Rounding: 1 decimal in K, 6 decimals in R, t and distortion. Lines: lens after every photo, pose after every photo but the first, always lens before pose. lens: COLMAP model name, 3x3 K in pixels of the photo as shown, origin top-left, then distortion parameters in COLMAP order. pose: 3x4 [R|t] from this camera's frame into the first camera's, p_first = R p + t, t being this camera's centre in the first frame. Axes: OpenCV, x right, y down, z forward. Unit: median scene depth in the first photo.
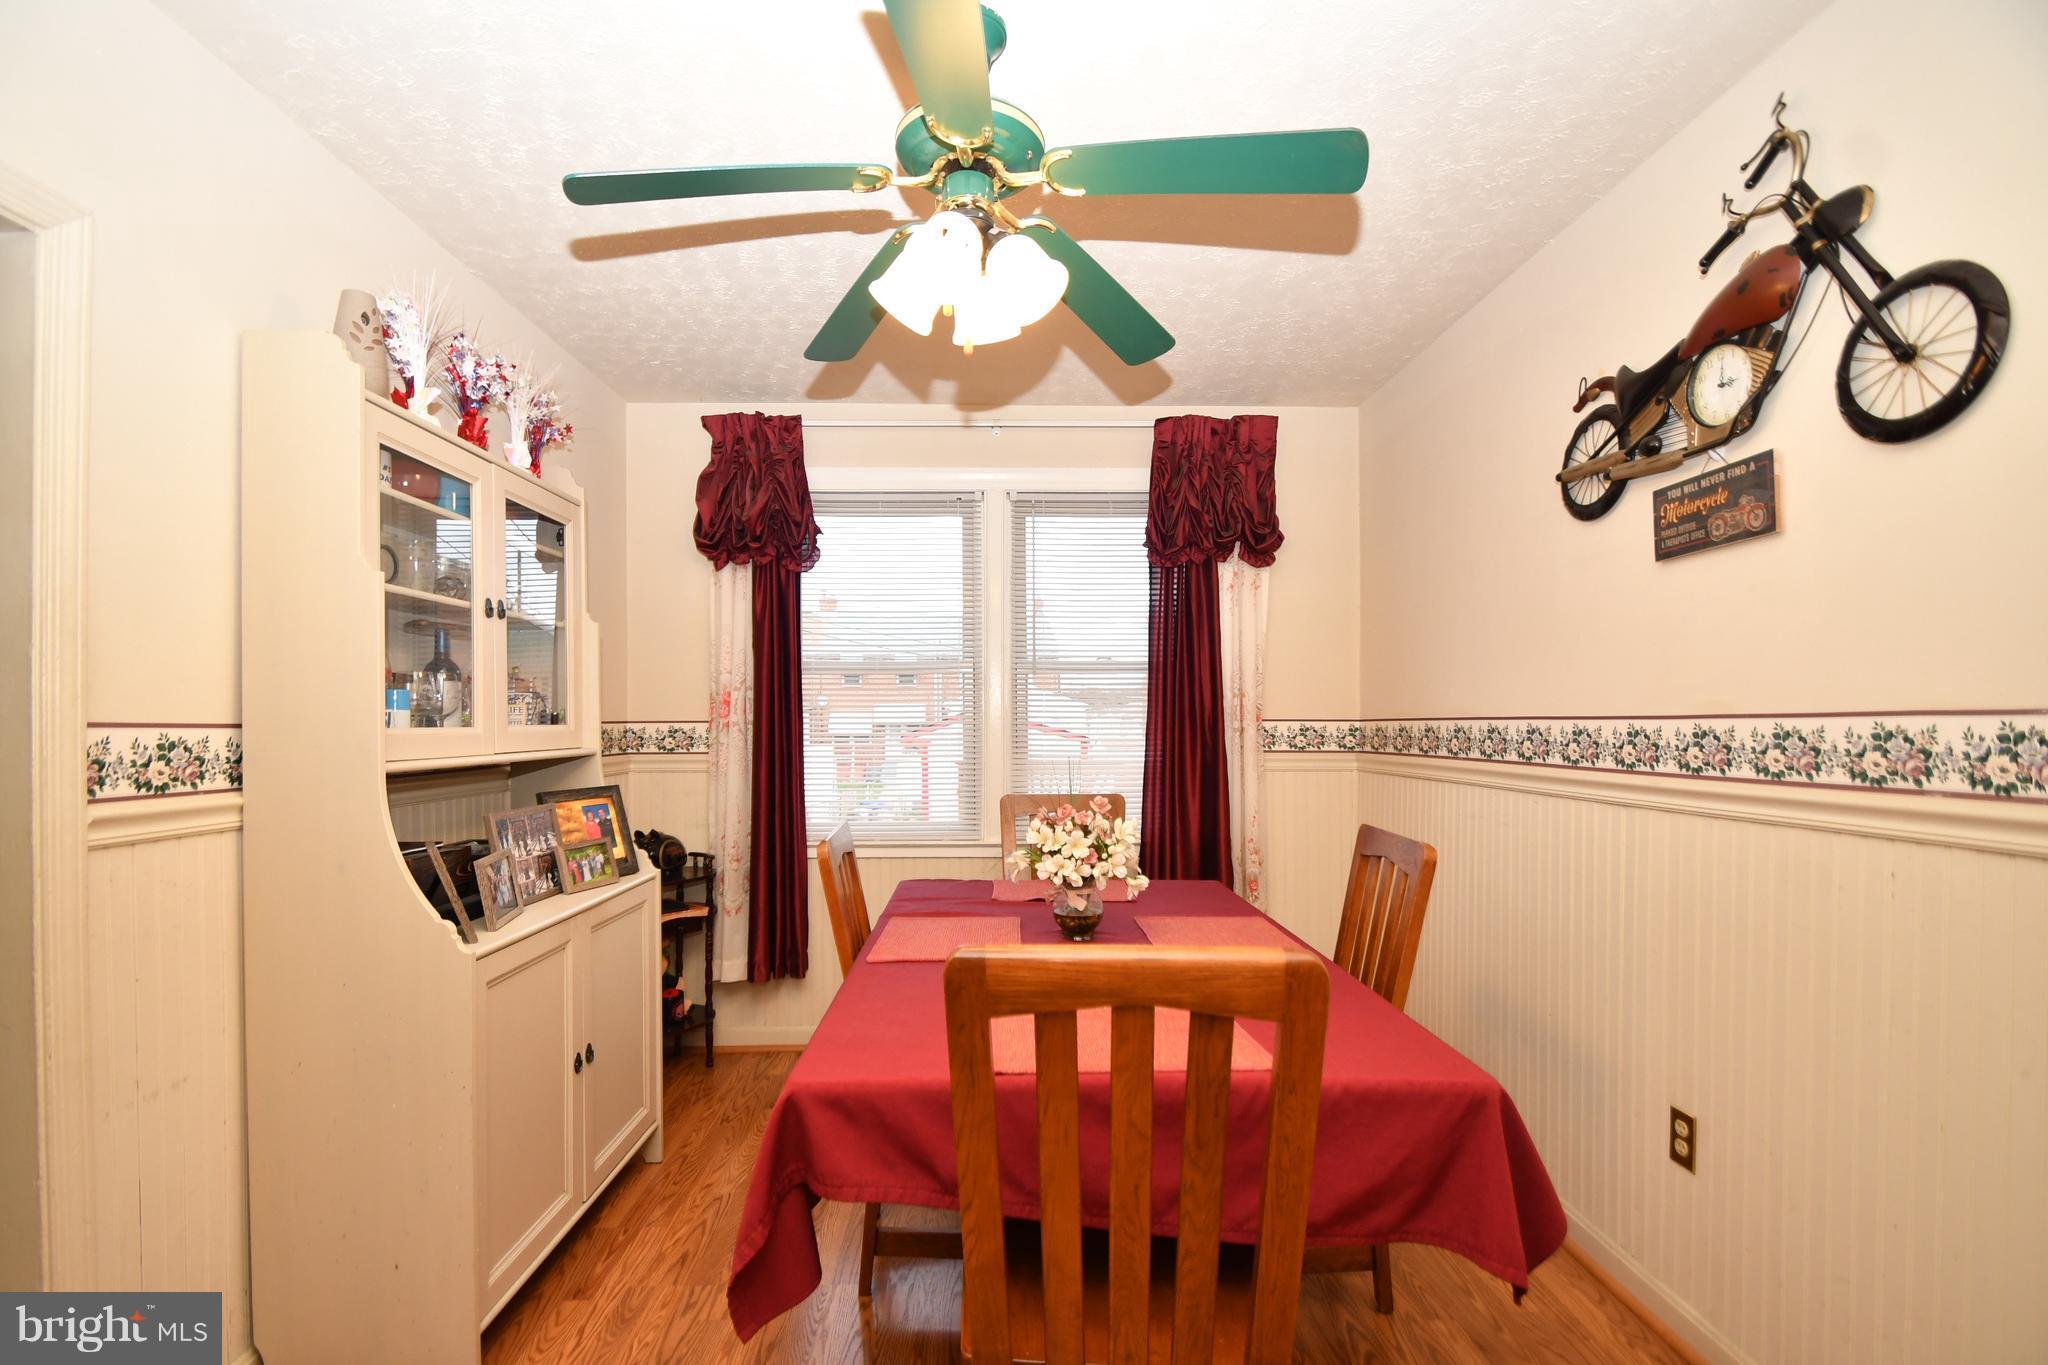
lens RADIAL K [[931.2, 0, 990.3], [0, 931.2, 716.7], [0, 0, 1]] dist [-0.002065, -0.000279]
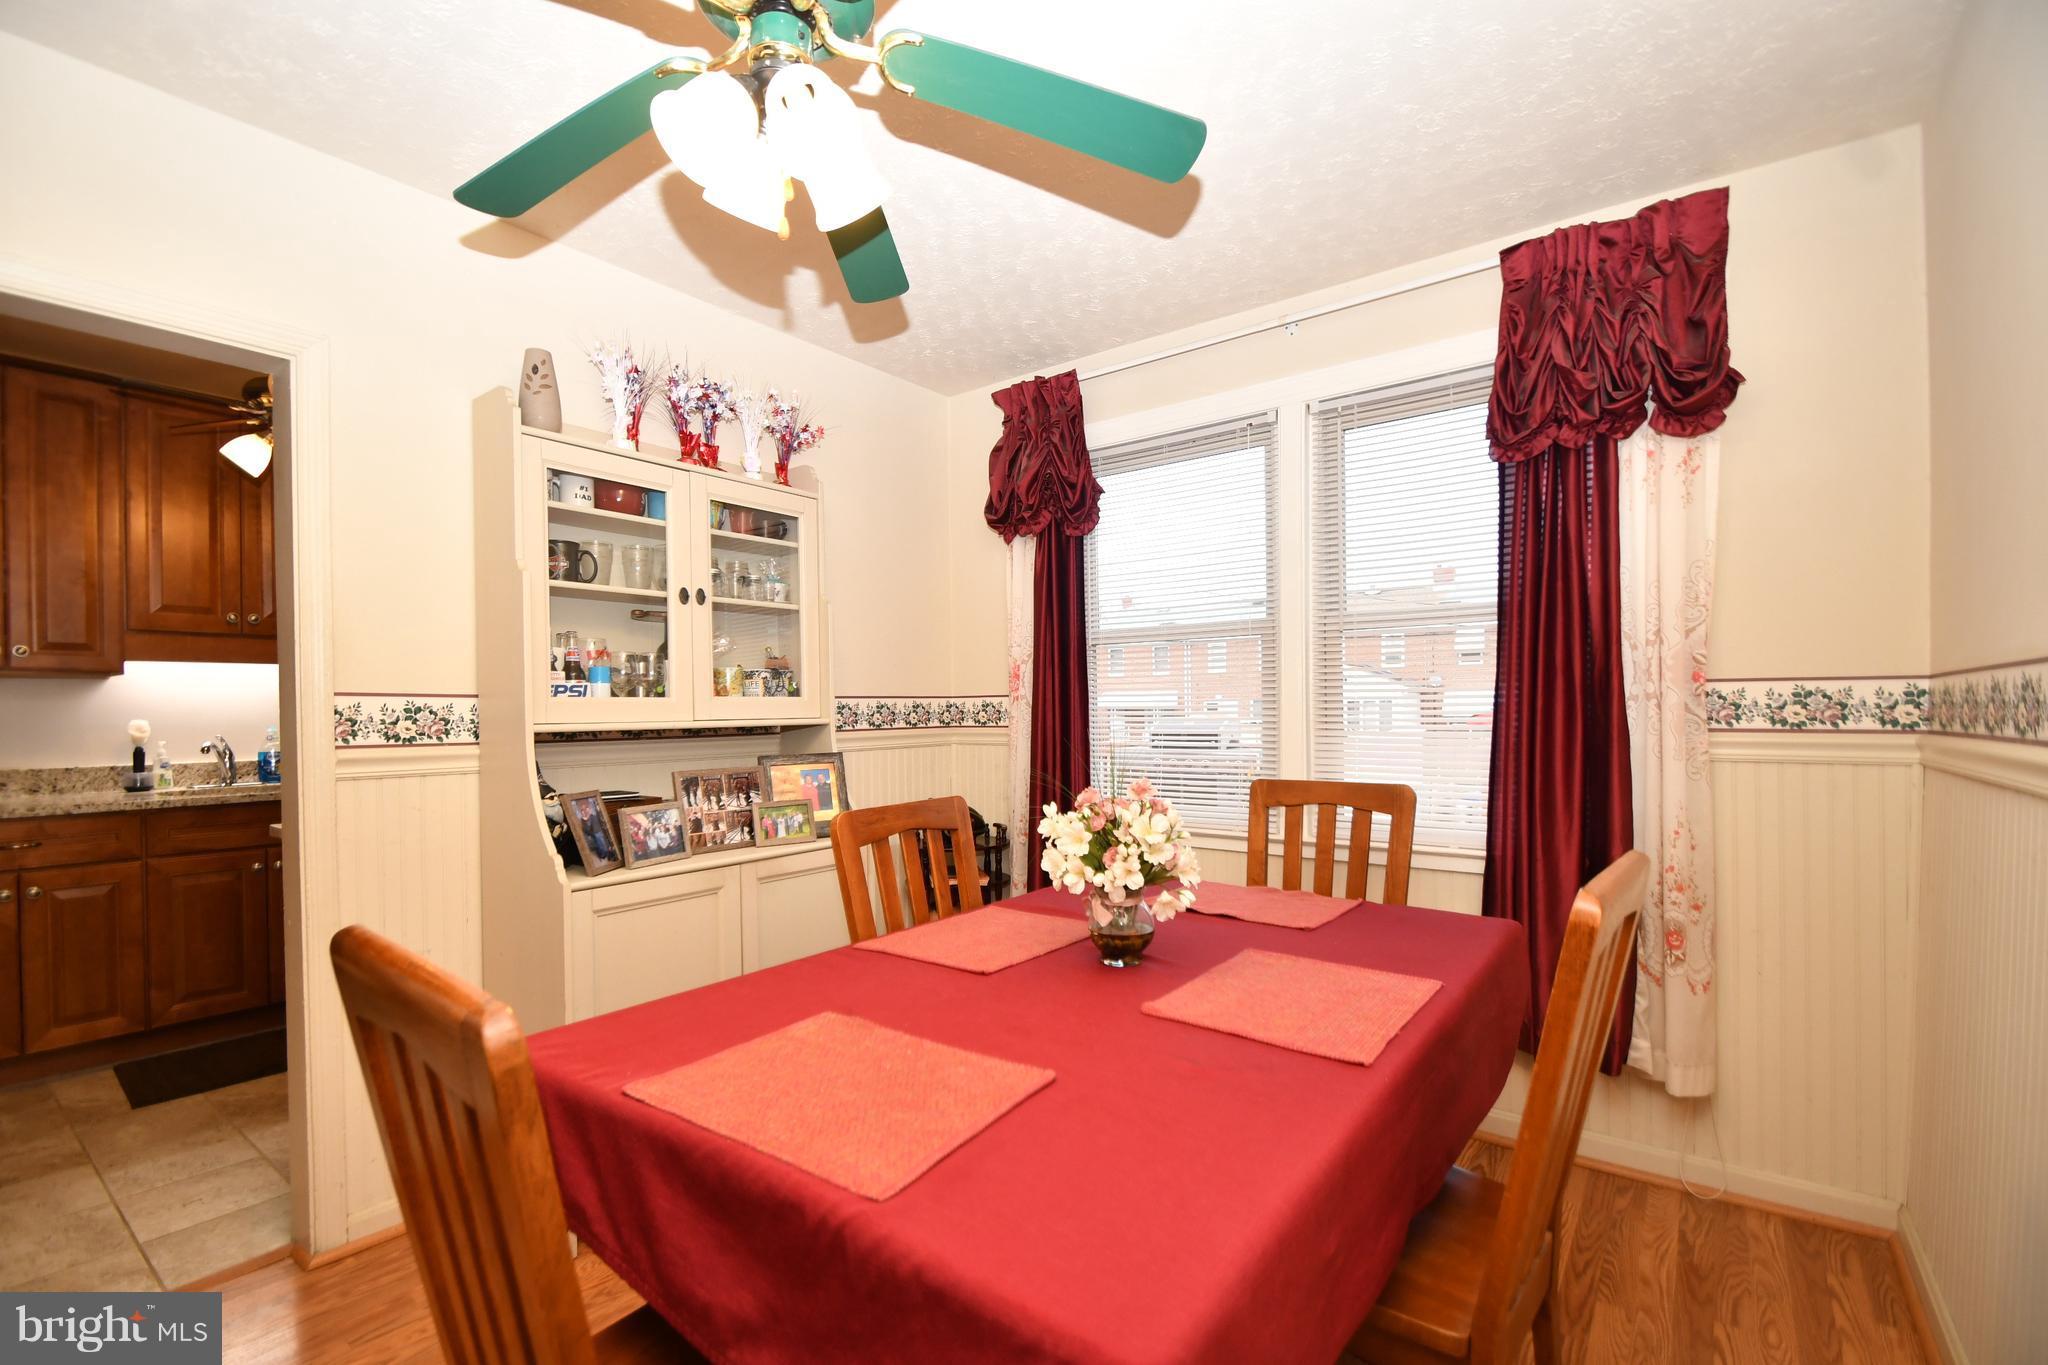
lens RADIAL K [[897.1, 0, 1003.9], [0, 897.1, 716.7], [0, 0, 1]] dist [0.018495, -0.018302]
pose [[0.781823, -0.000462, -0.623500, 0.307745], [0.010488, 0.999868, 0.012411, 0.016147], [0.623412, -0.016243, 0.781725, 0.233889]]
